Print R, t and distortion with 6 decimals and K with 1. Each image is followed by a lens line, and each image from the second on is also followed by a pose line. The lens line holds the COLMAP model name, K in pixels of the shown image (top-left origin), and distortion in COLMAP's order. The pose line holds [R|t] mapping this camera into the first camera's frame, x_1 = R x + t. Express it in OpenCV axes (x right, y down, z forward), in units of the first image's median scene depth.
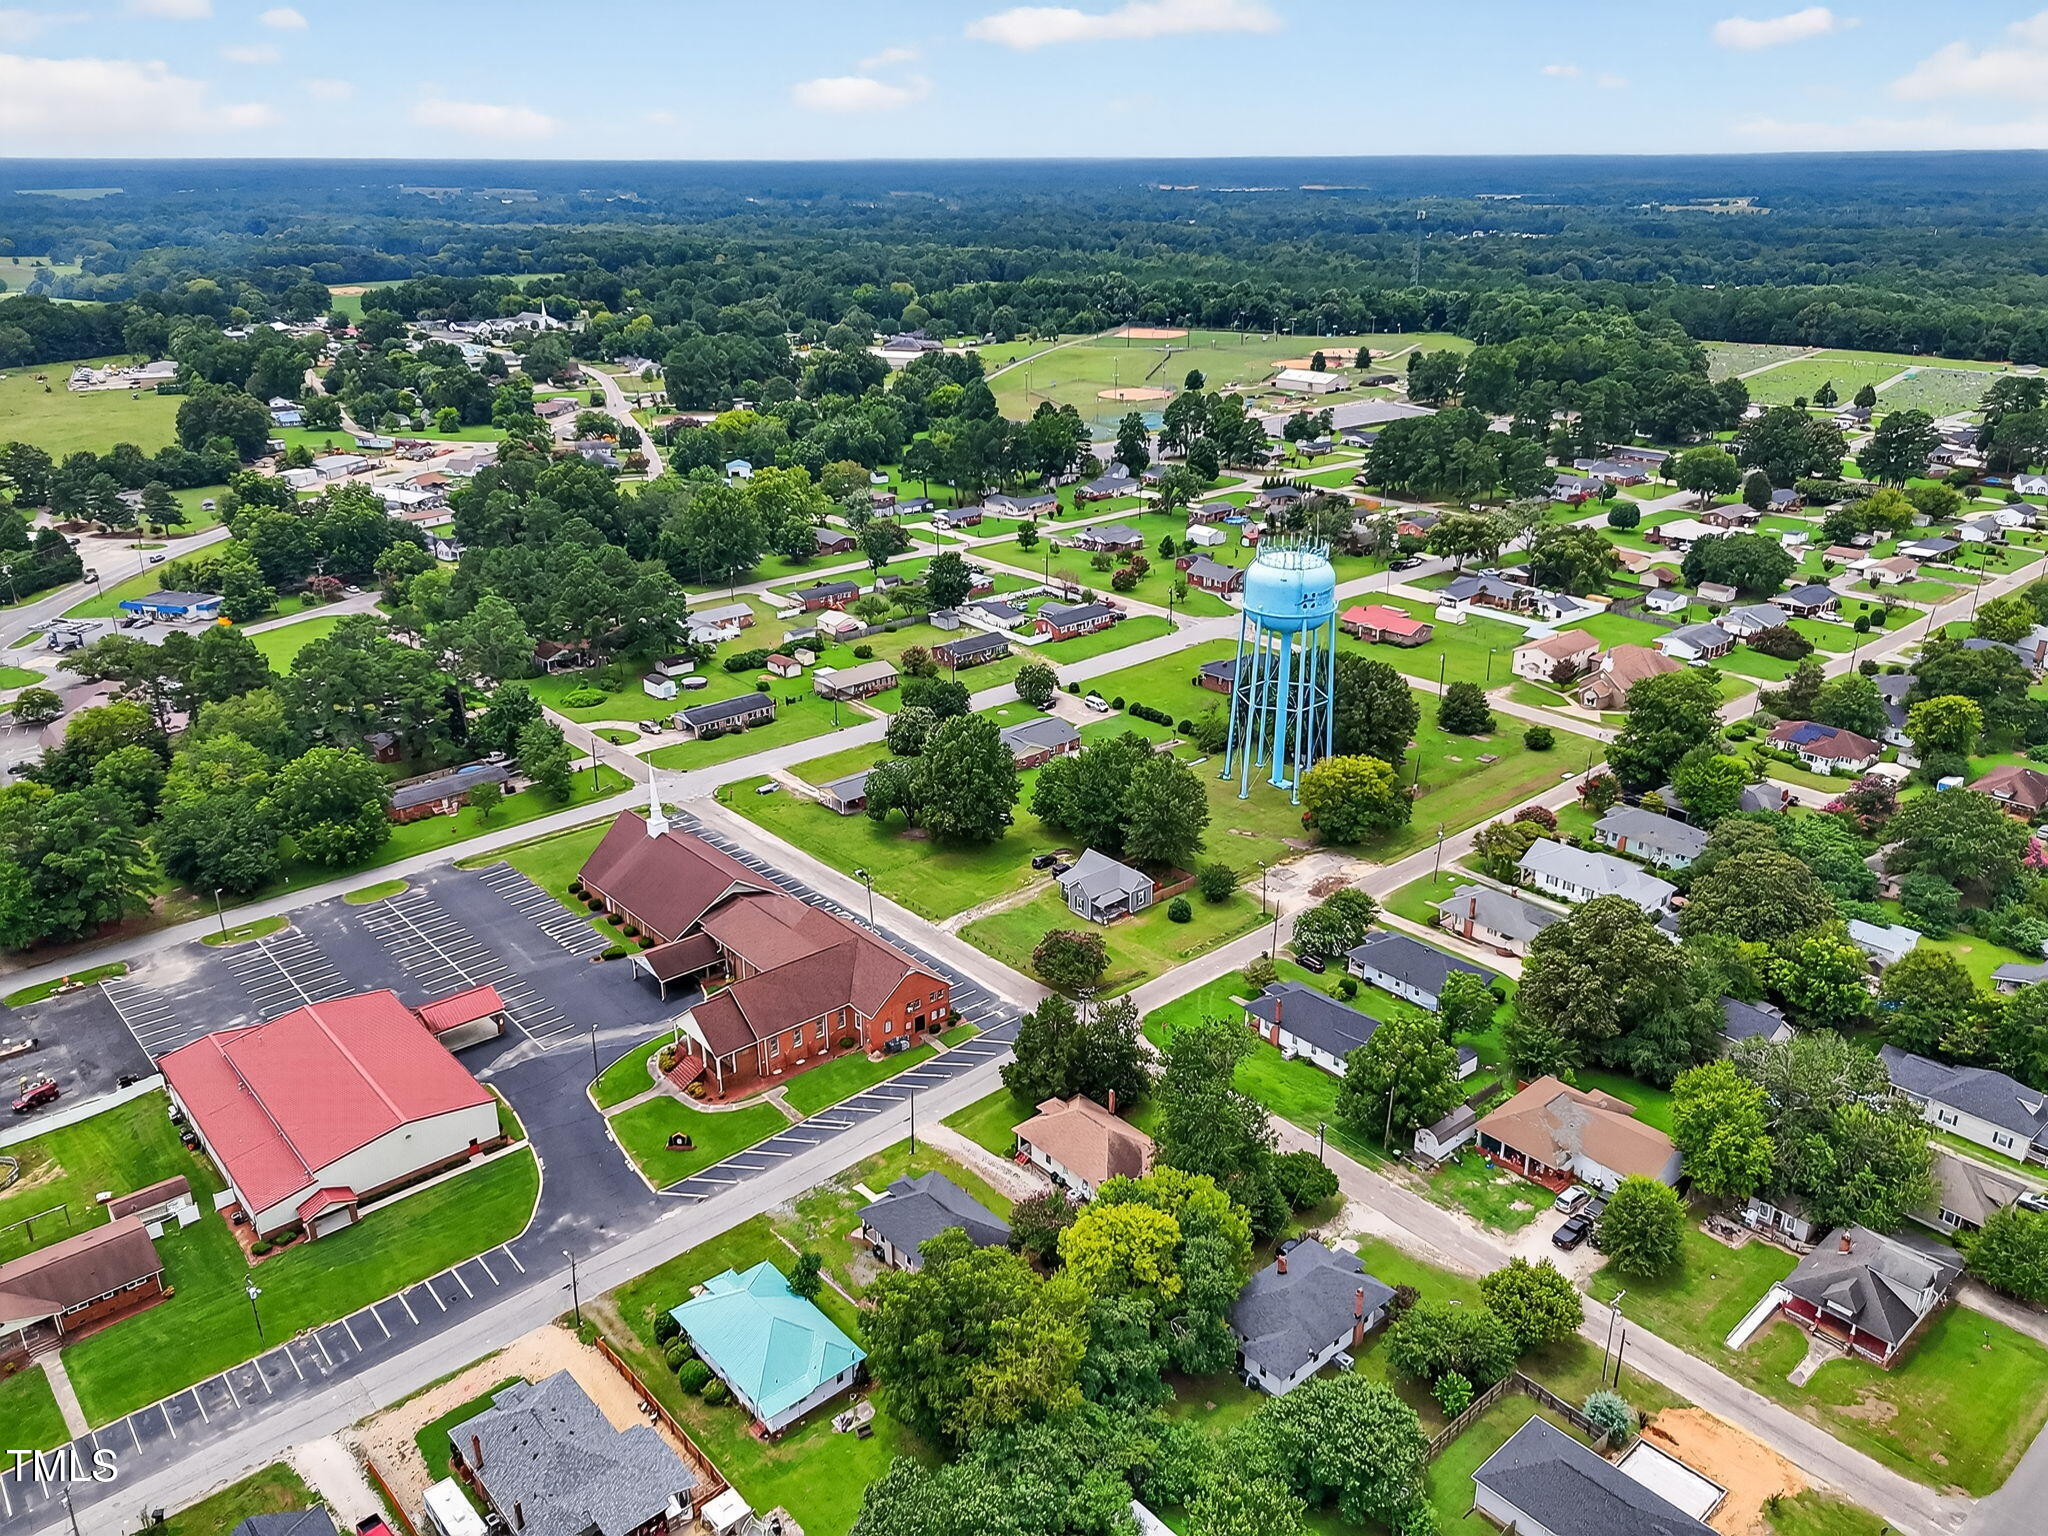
lens RADIAL K [[1524.7, 0, 1026.9], [0, 1524.7, 756.1], [0, 0, 1]] dist [0.063807, -0.057708]
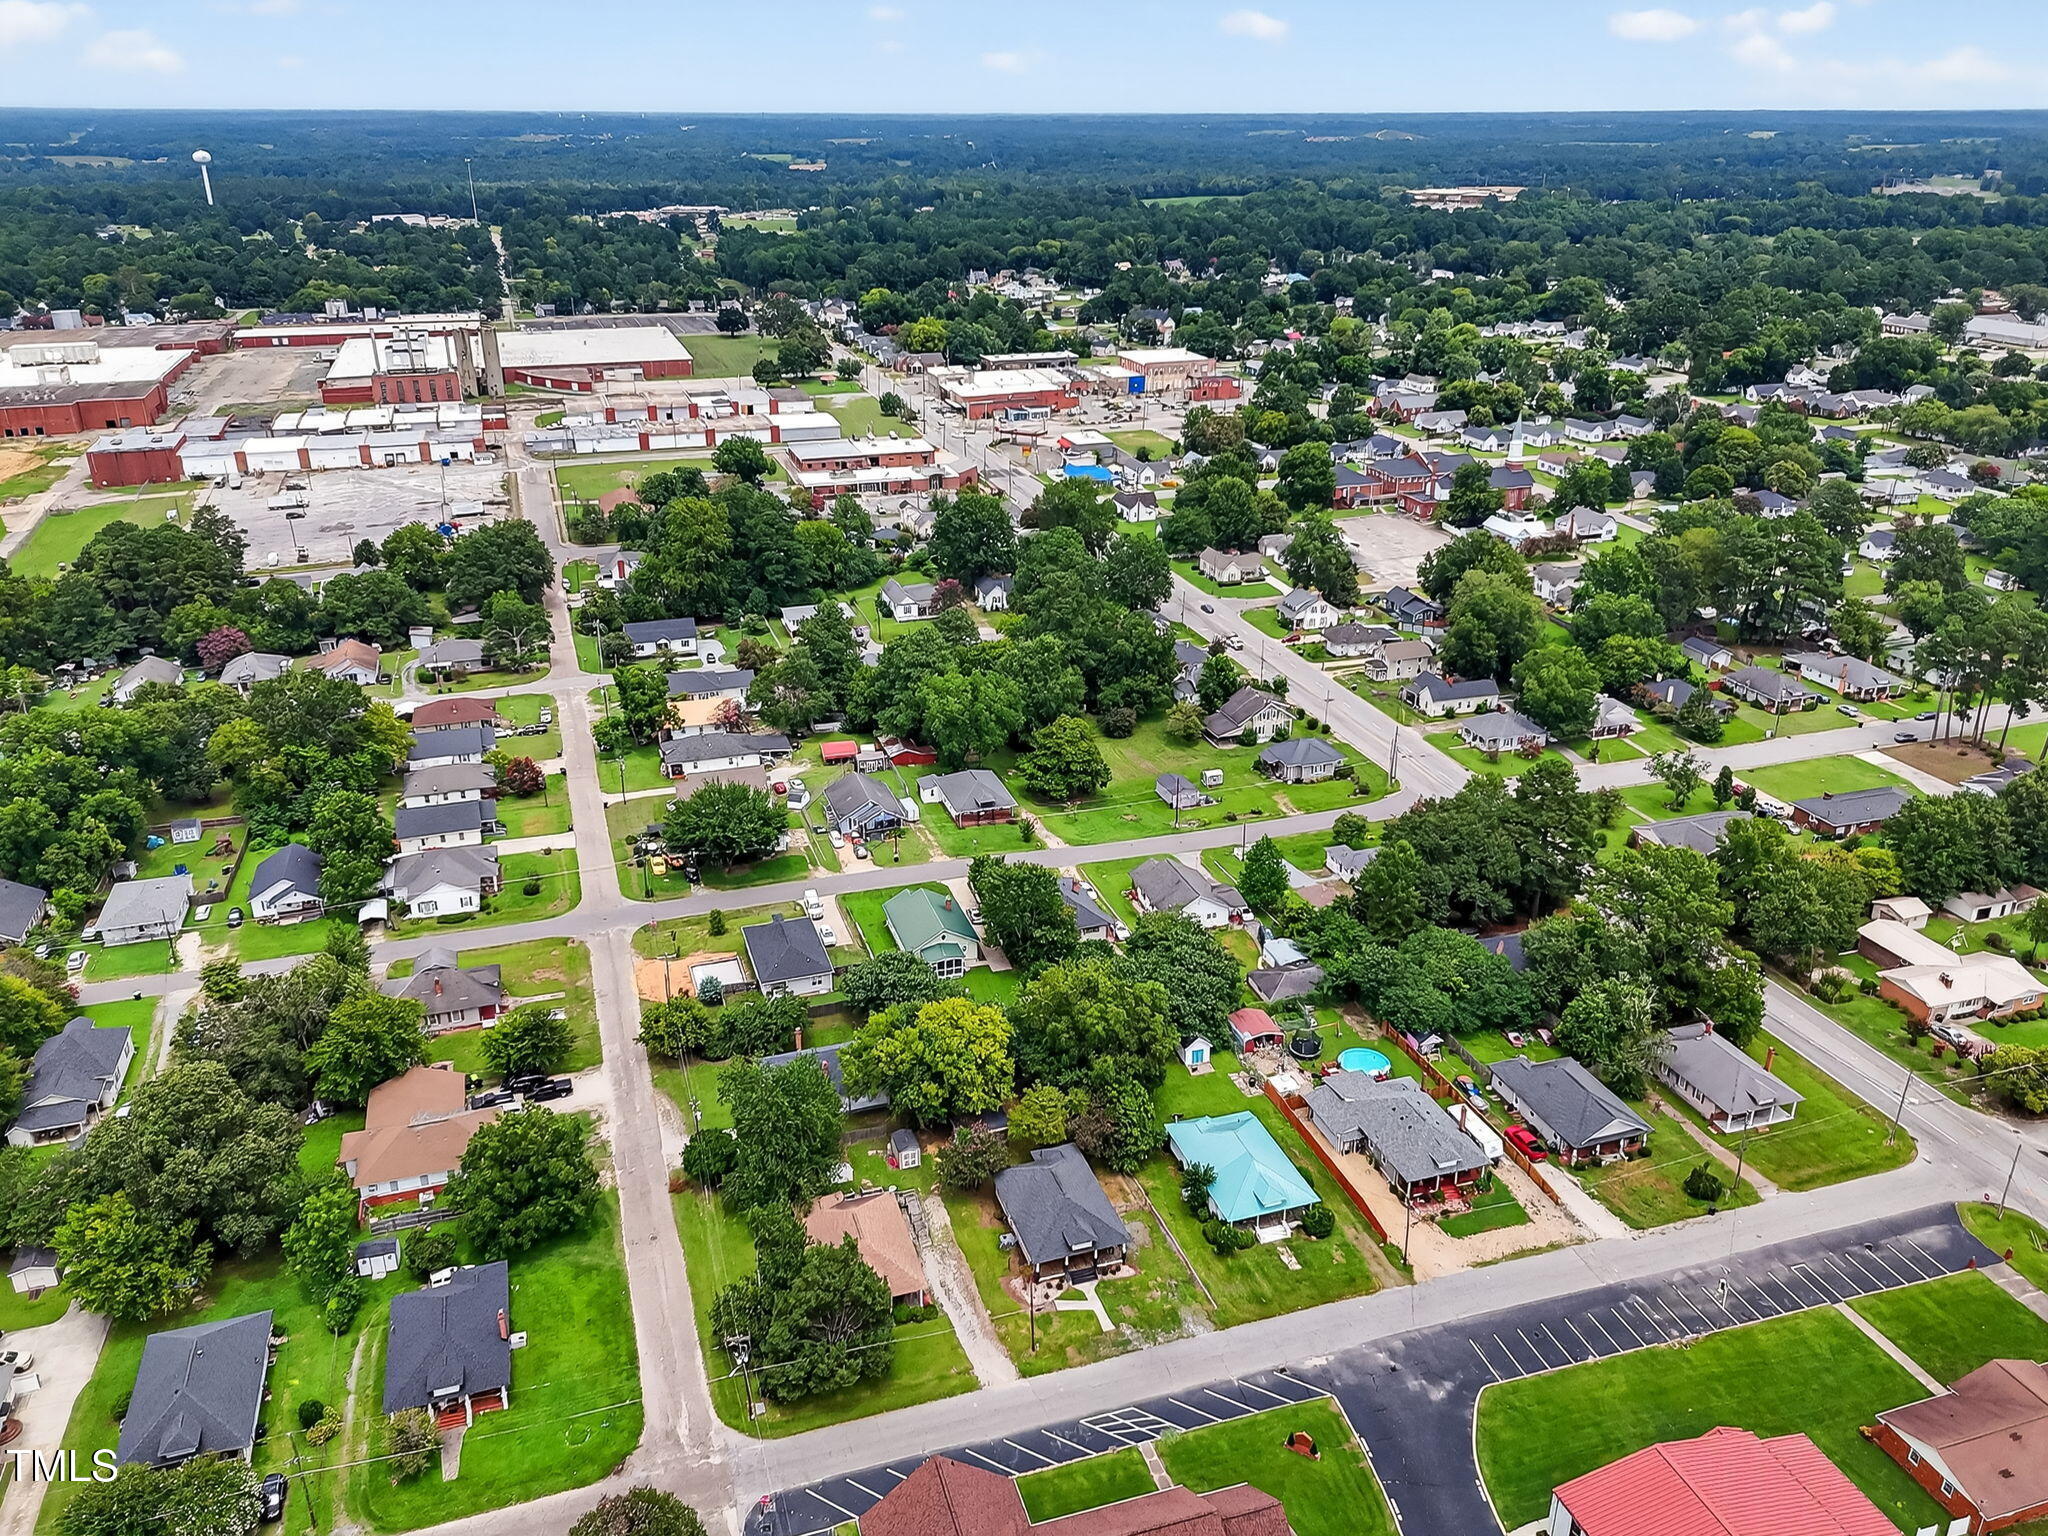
lens RADIAL K [[1524.7, 0, 1026.9], [0, 1524.7, 756.1], [0, 0, 1]] dist [0.063807, -0.057708]
pose [[-0.917656, -0.149732, 0.368087, -0.358116], [0.149348, 0.728429, 0.668645, -0.585933], [-0.368243, 0.668559, -0.646085, 1.422649]]
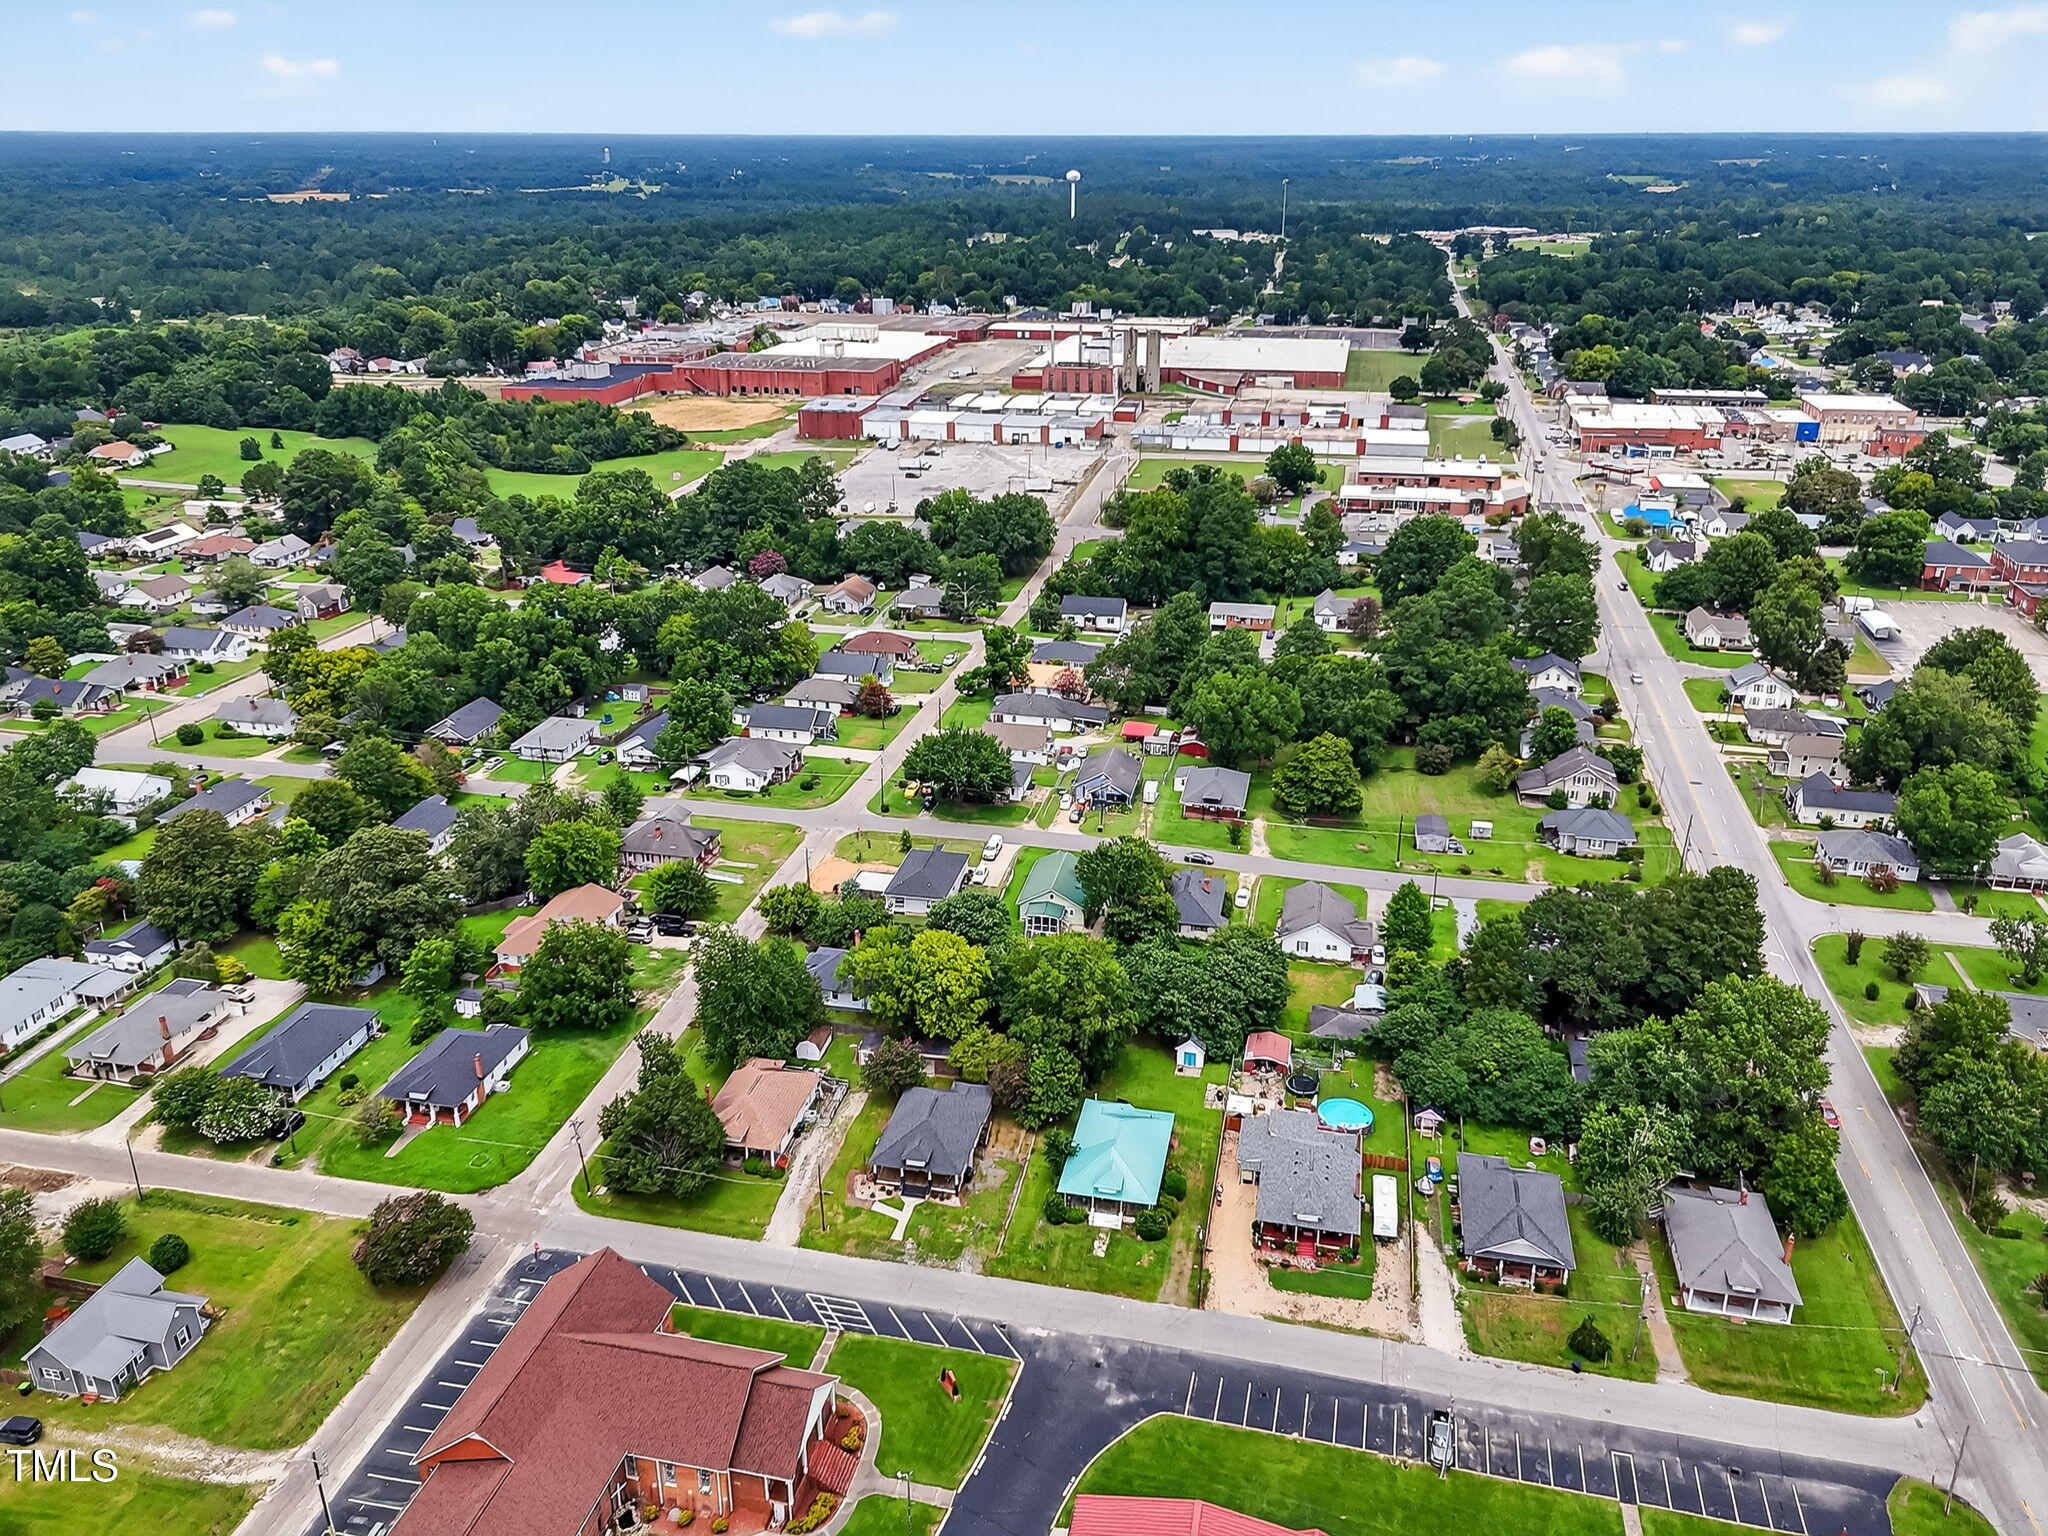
lens RADIAL K [[1510.0, 0, 1033.8], [0, 1510.0, 766.7], [0, 0, 1]] dist [0.093160, -0.131153]
pose [[-0.593746, -0.305648, 0.744342, -0.815787], [0.295867, 0.777317, 0.555195, -0.476210], [-0.748284, 0.549871, -0.371098, 1.170497]]
